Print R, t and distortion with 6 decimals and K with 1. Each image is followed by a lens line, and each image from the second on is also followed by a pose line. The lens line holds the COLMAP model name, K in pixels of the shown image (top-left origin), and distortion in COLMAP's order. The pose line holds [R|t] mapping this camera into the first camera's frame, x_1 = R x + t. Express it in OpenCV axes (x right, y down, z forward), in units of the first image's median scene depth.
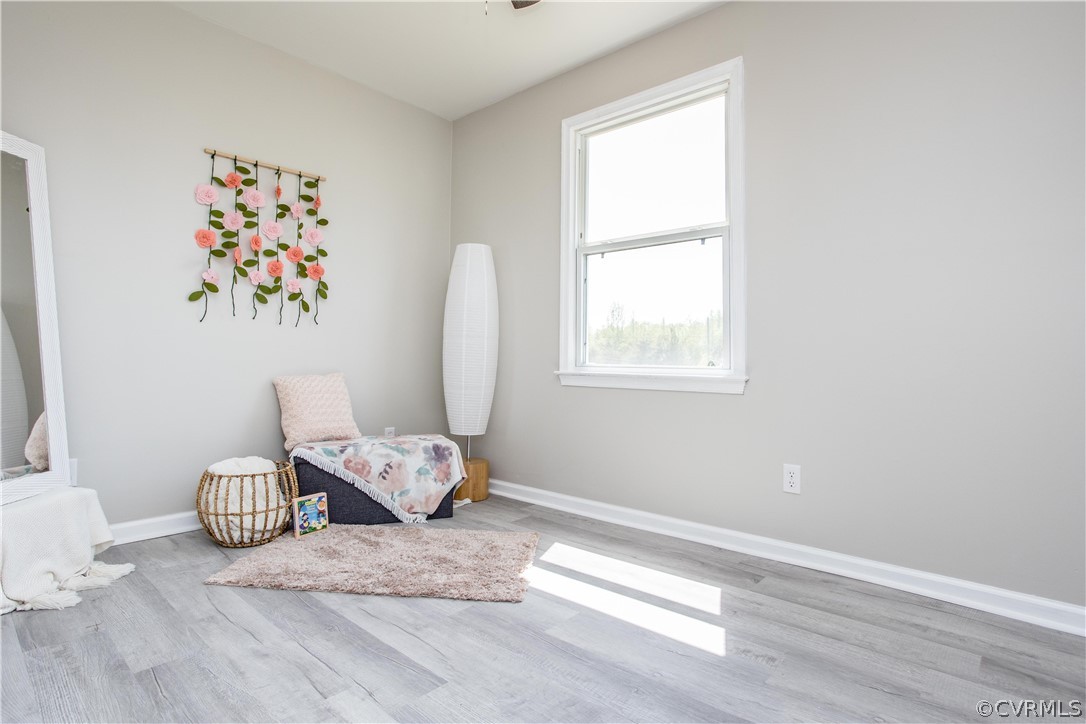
lens RADIAL K [[556.8, 0, 542.1], [0, 556.8, 358.4], [0, 0, 1]] dist [-0.033934, 0.008885]
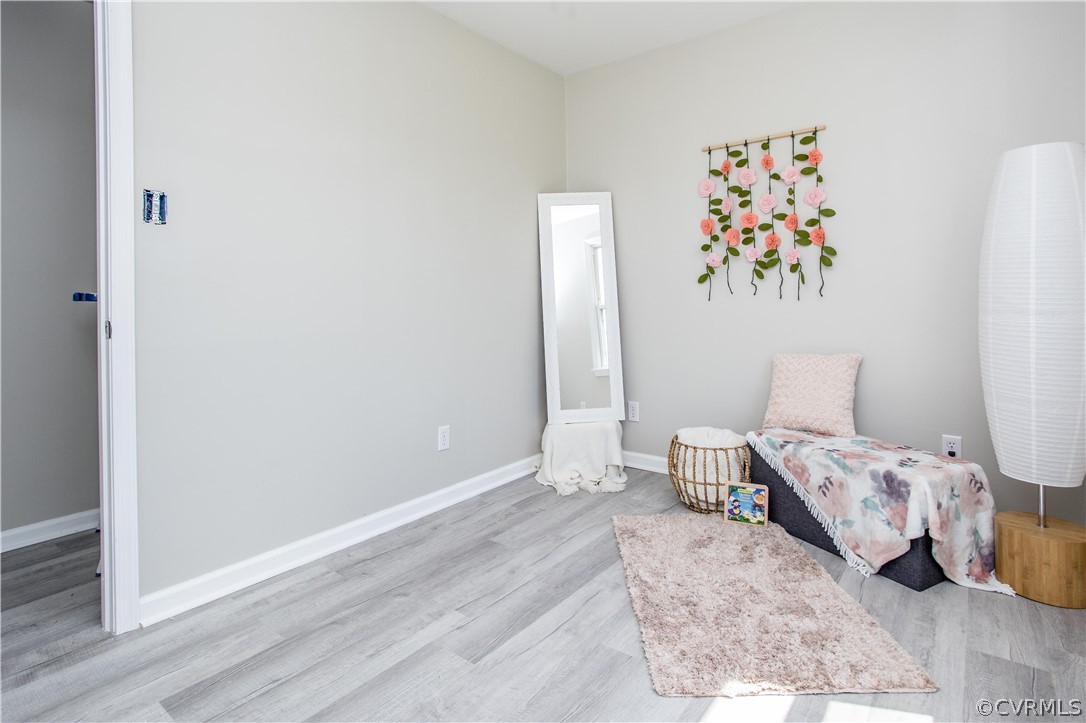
lens RADIAL K [[556.8, 0, 535.2], [0, 556.8, 302.0], [0, 0, 1]] dist [-0.033934, 0.008885]
pose [[0.077757, -0.003462, -0.996966, 0.468377], [0.014609, 0.999891, -0.002333, -0.063077], [0.996865, -0.014383, 0.077799, 0.530465]]
